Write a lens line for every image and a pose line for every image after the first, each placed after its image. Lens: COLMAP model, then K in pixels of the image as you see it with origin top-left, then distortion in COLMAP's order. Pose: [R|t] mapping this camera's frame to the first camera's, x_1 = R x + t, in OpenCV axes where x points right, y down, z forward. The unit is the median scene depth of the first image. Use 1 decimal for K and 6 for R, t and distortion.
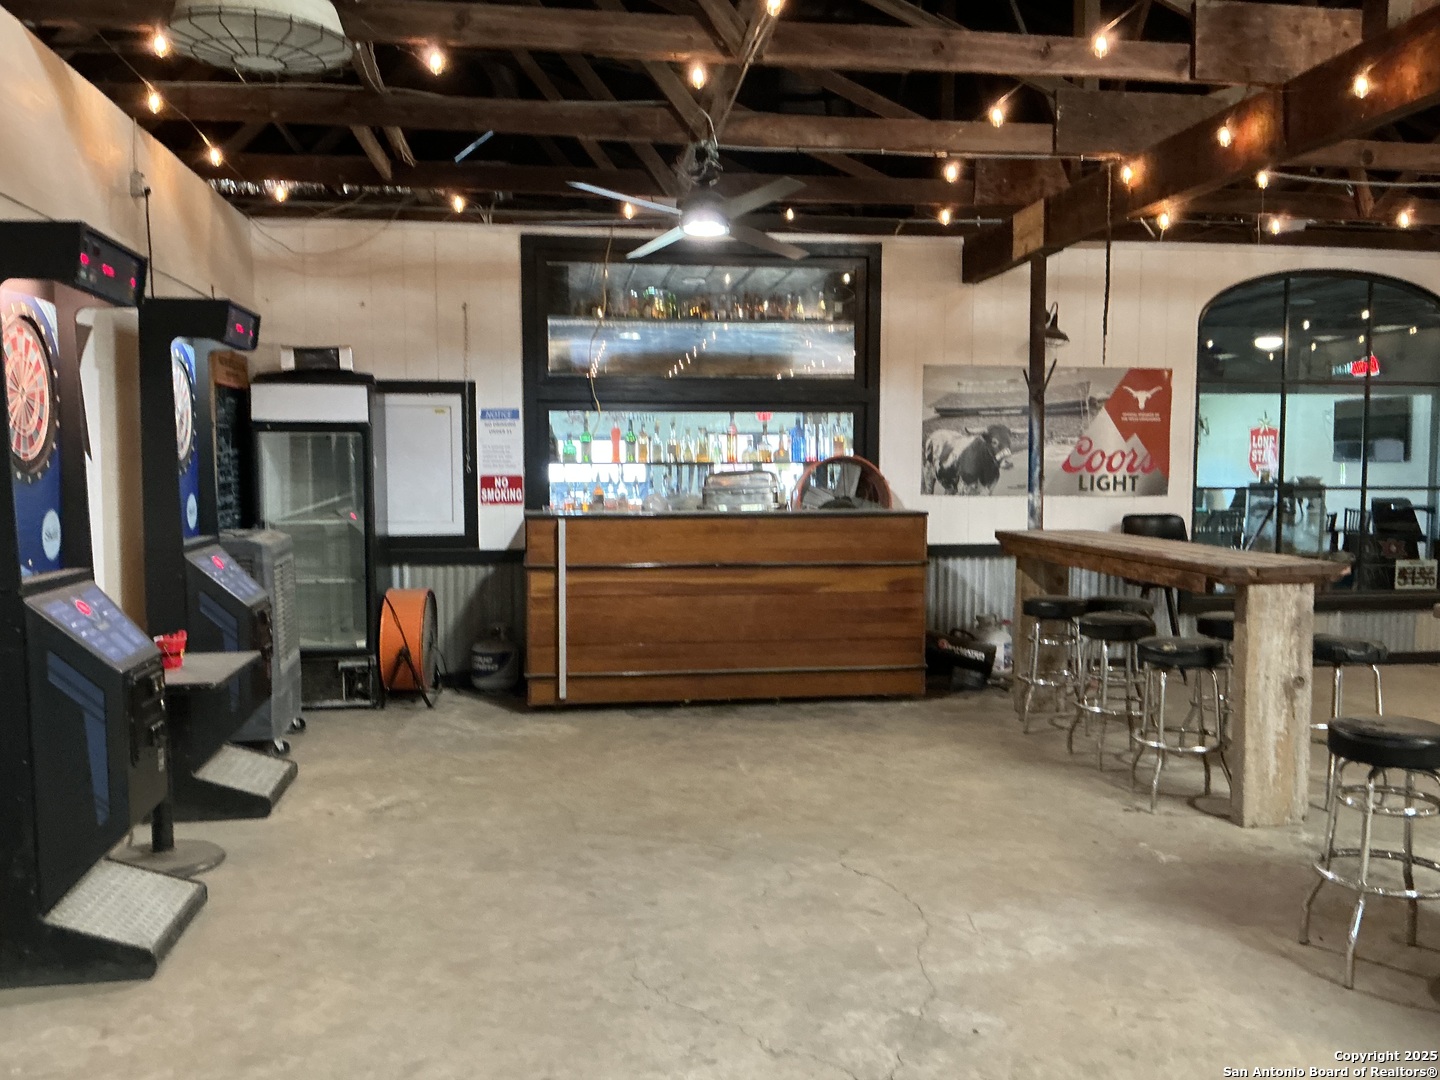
lens RADIAL K [[1179.4, 0, 716.4], [0, 1179.4, 534.2], [0, 0, 1]] dist [0.158409, -0.315955]
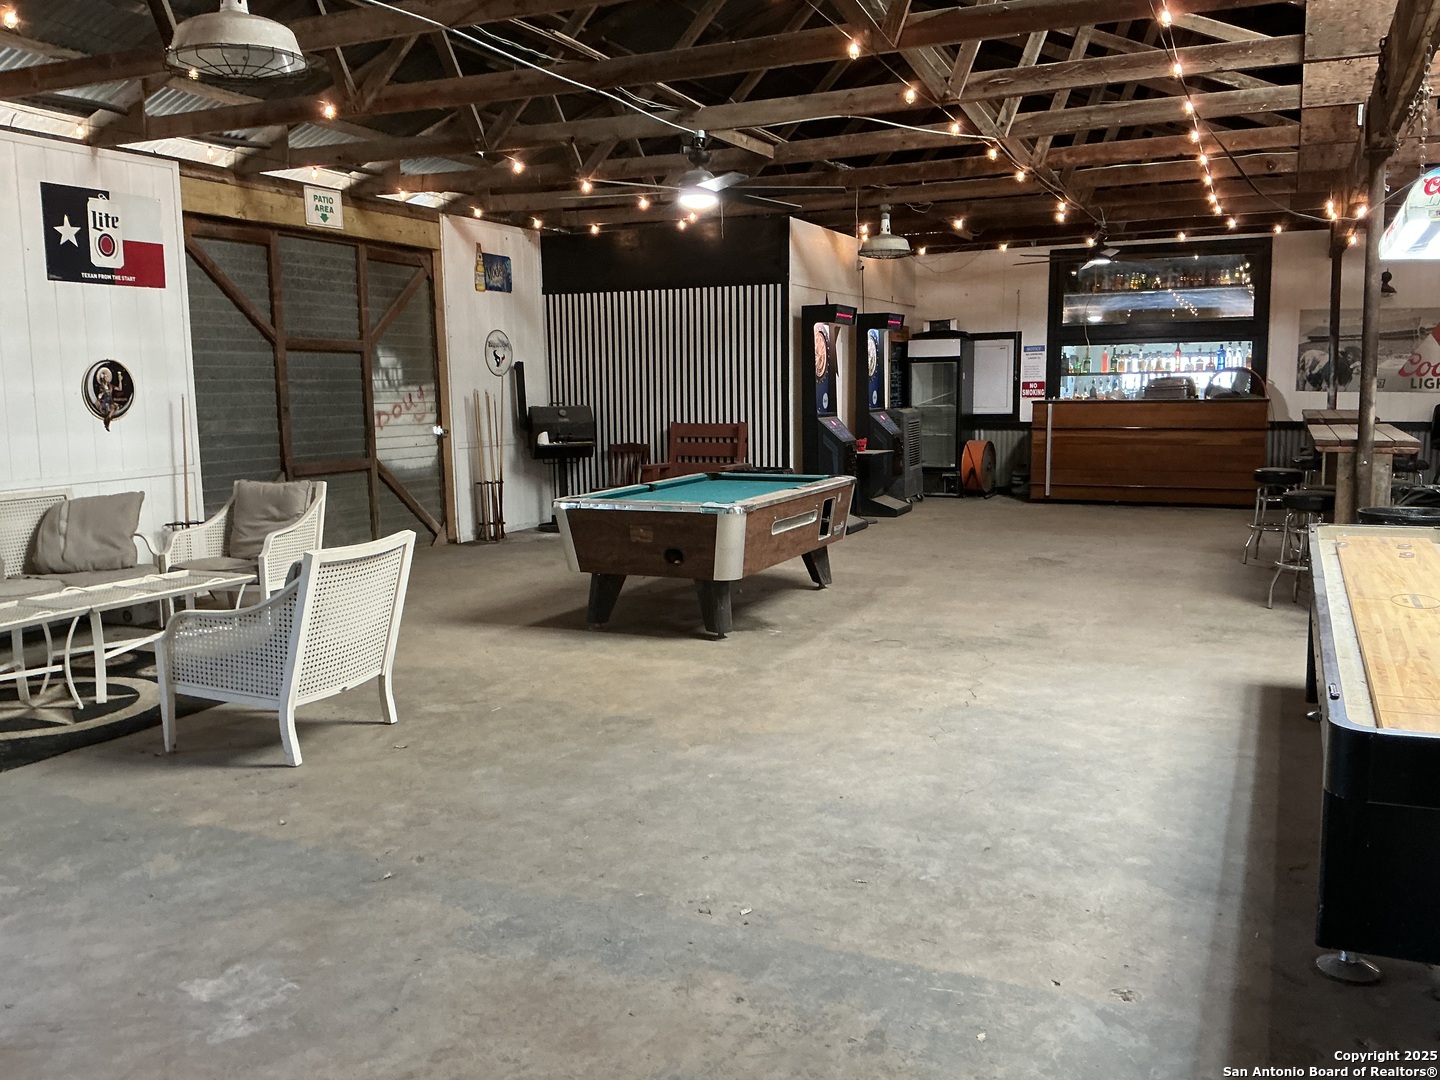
lens RADIAL K [[1179.4, 0, 716.4], [0, 1179.4, 534.2], [0, 0, 1]] dist [0.158409, -0.315955]
pose [[0.829933, 0.061807, -0.554429, 0.464198], [-0.023505, 0.996835, 0.075941, 0.059086], [0.557368, -0.049994, 0.828759, -0.853120]]
